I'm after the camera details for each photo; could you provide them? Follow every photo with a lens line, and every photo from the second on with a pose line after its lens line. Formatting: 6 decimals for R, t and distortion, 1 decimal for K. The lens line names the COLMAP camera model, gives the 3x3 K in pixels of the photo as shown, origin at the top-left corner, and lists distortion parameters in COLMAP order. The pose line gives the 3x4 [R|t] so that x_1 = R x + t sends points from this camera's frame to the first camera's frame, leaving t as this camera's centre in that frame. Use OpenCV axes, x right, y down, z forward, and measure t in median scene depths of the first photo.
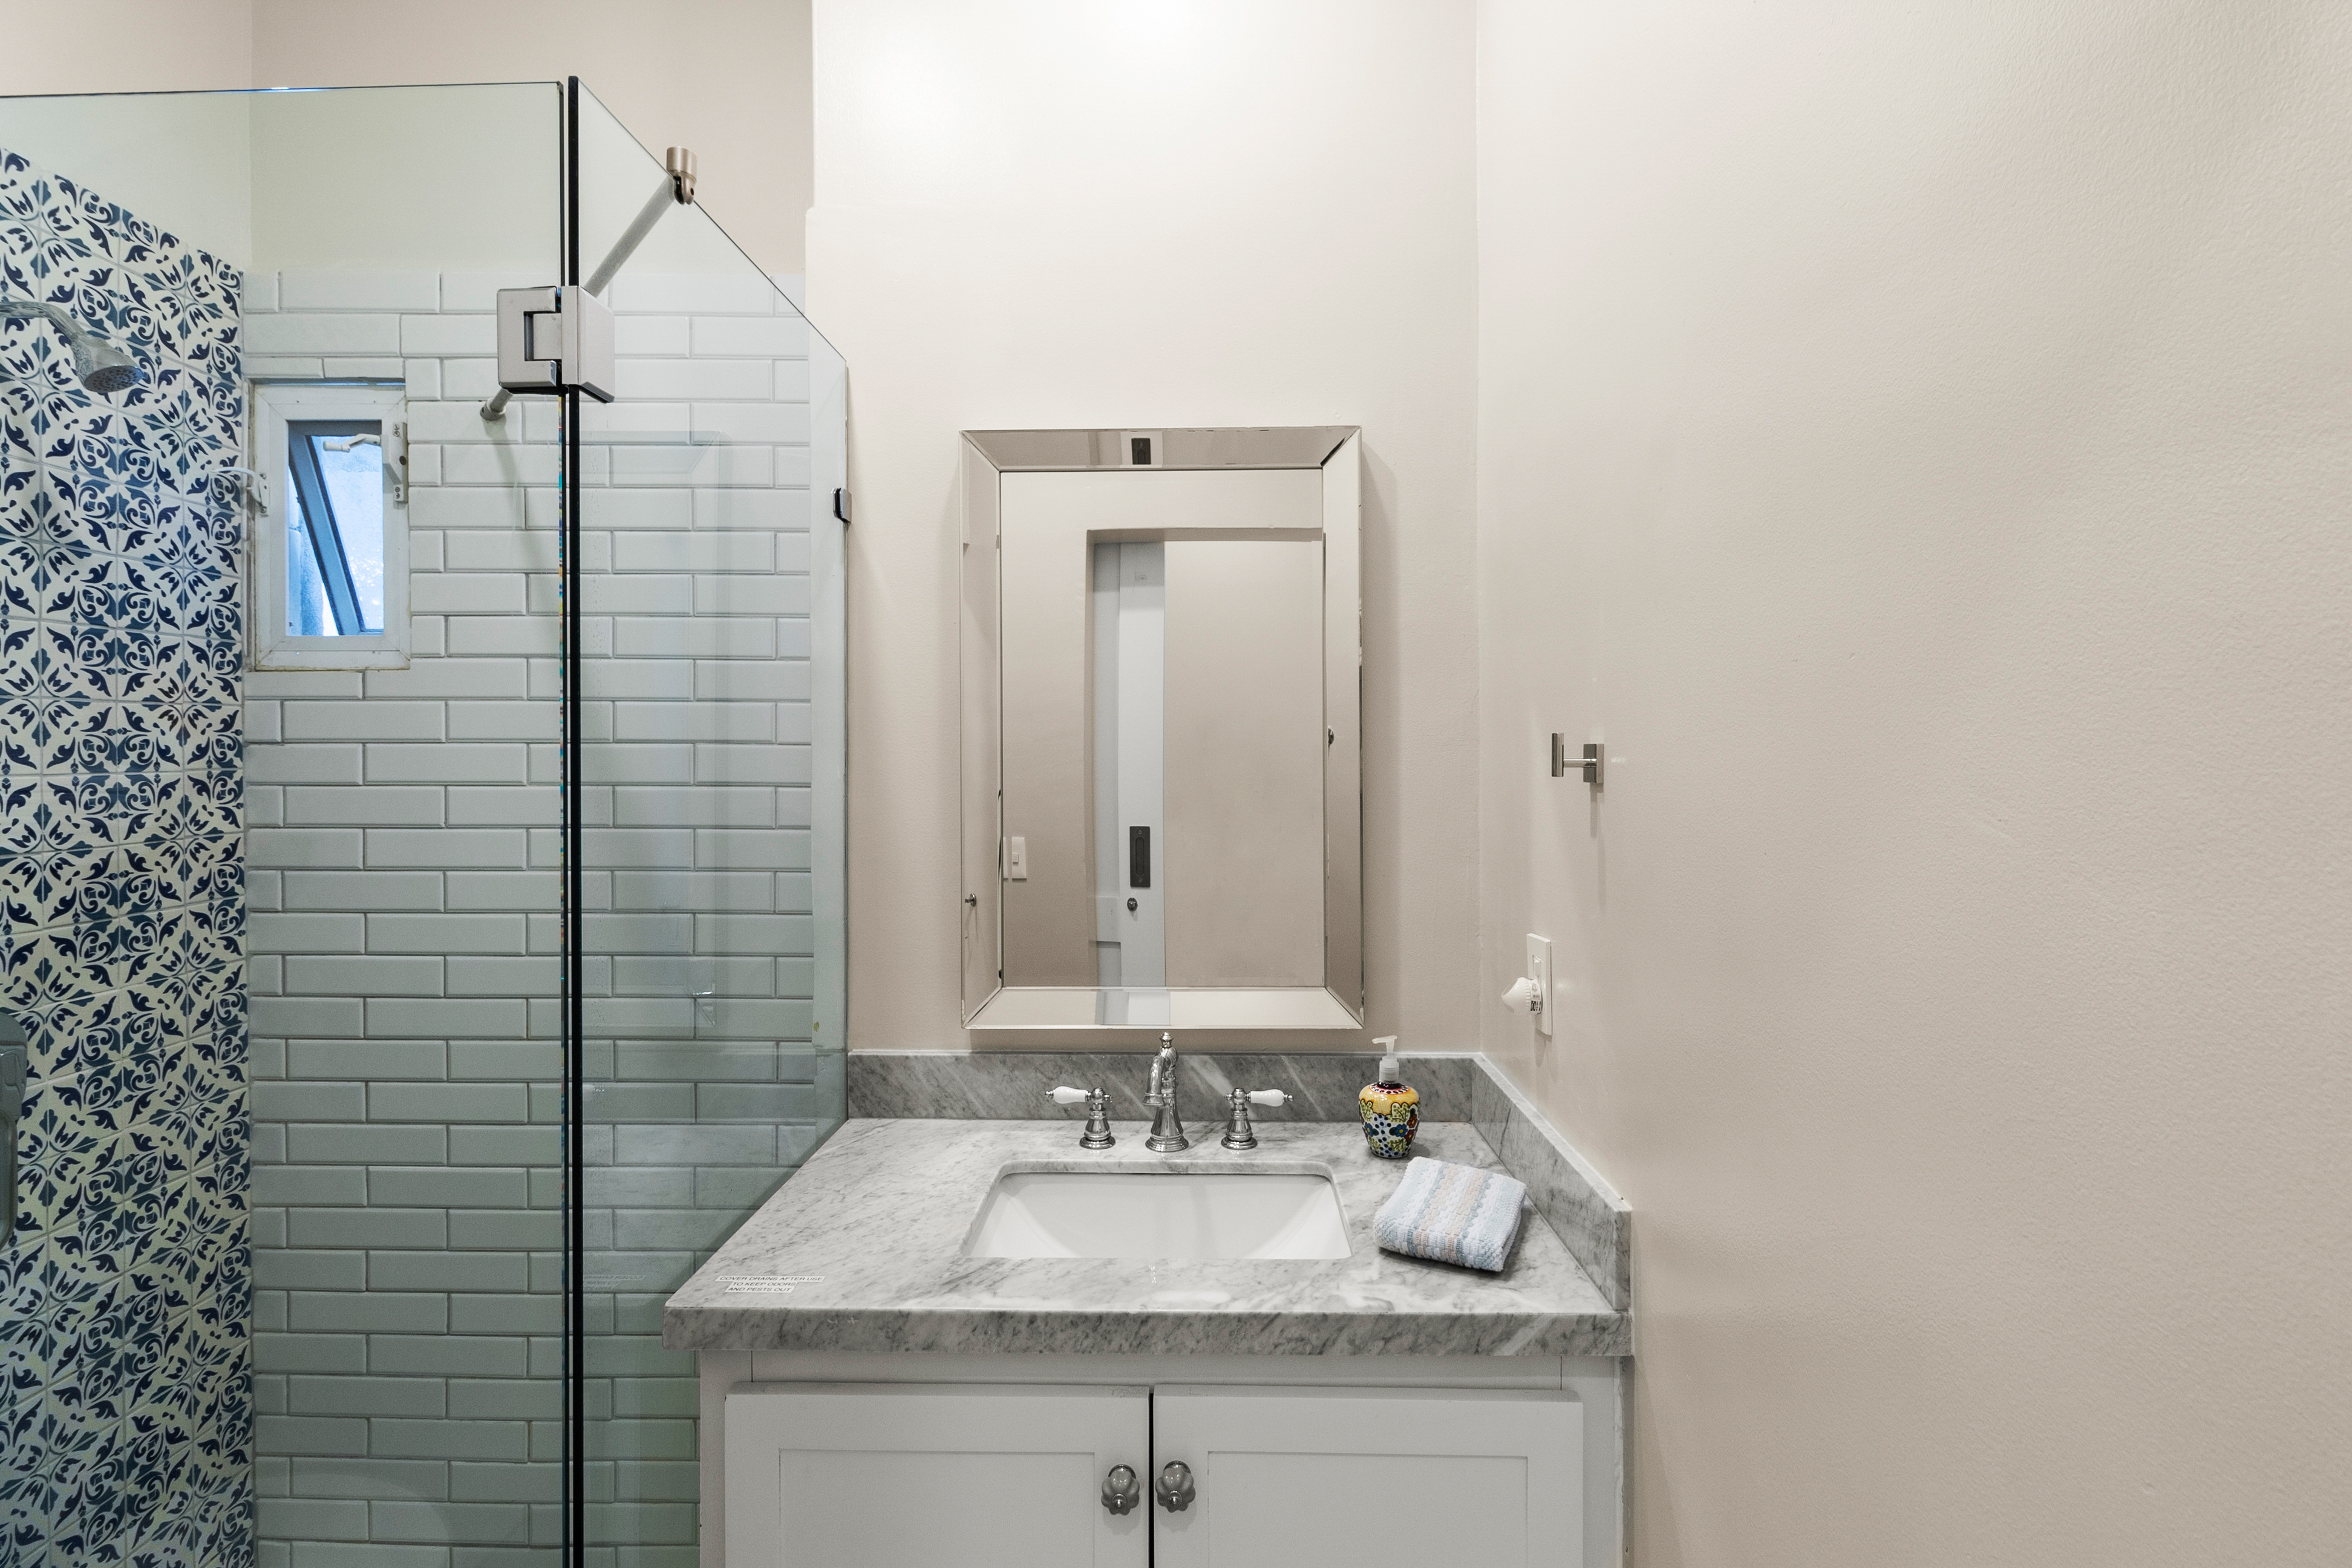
lens RADIAL K [[1057.7, 0, 1178.9], [0, 1057.7, 758.6], [0, 0, 1]] dist [0.000805, 0.000549]
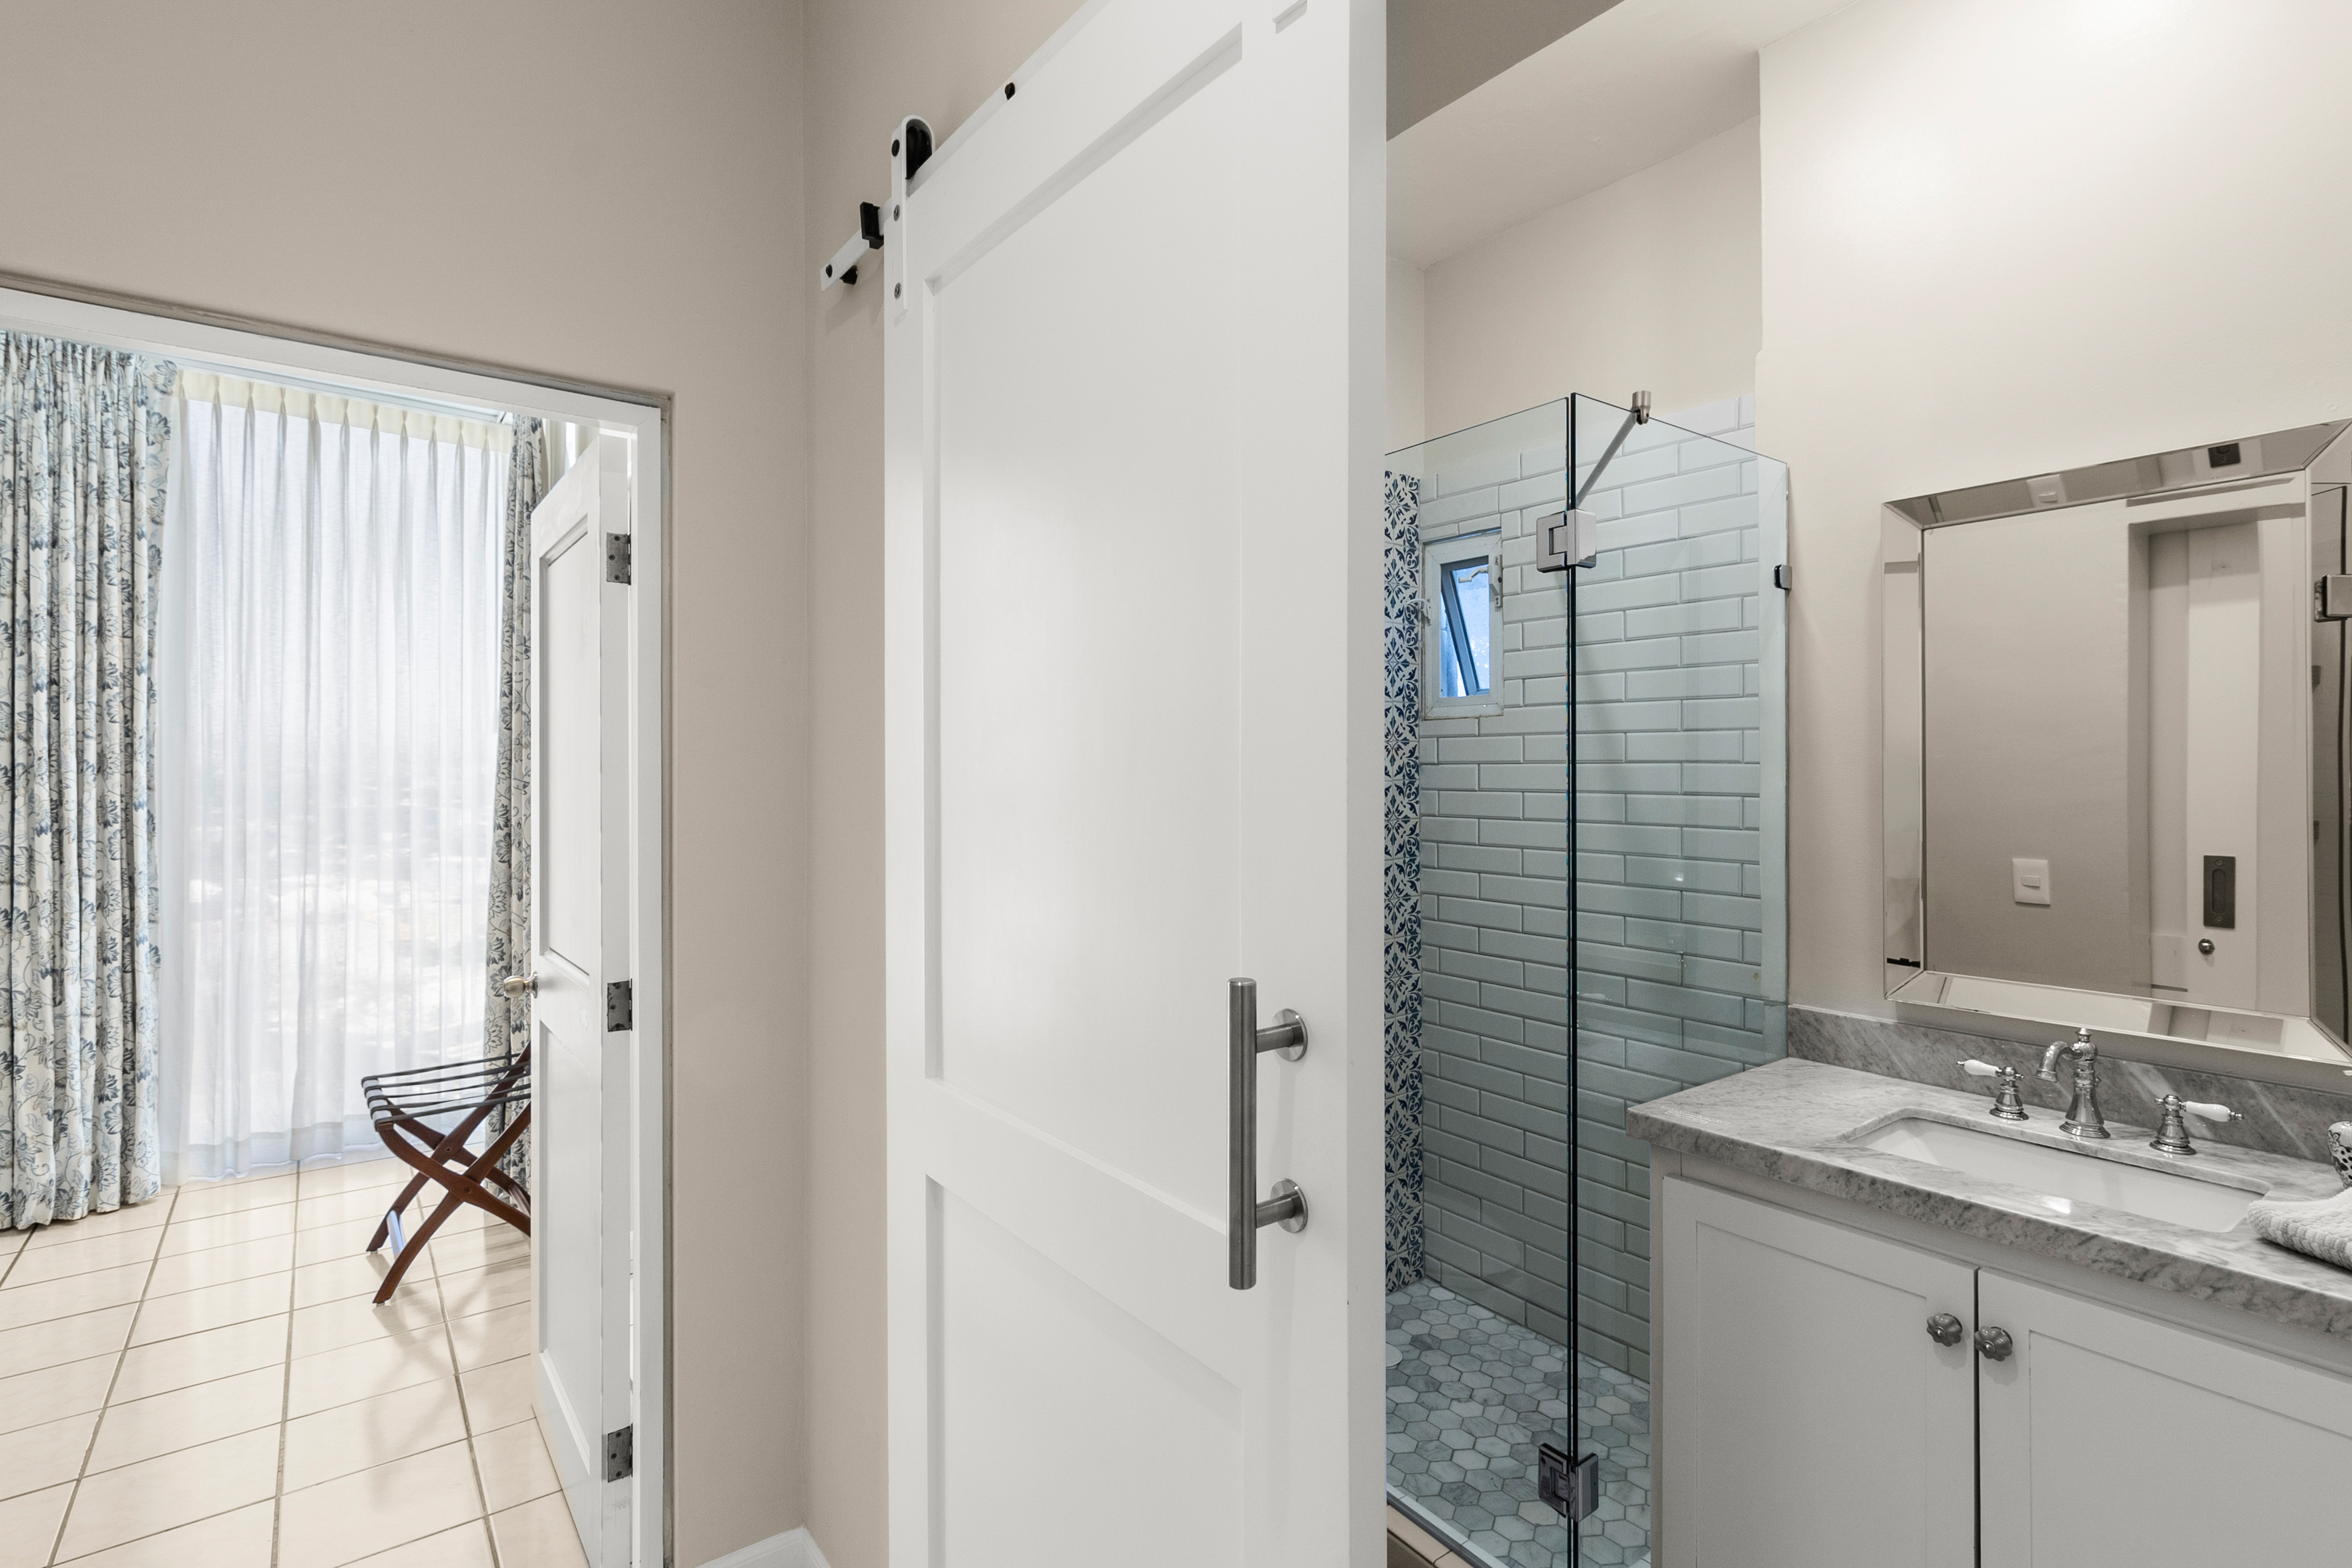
lens RADIAL K [[1129.9, 0, 1182.6], [0, 1129.9, 766.0], [0, 0, 1]] dist [0.001839, 0.000063]
pose [[0.609565, -0.003501, -0.792728, 0.315748], [-0.003676, 0.999967, -0.007243, 0.002248], [0.792727, 0.007330, 0.609532, -0.401495]]
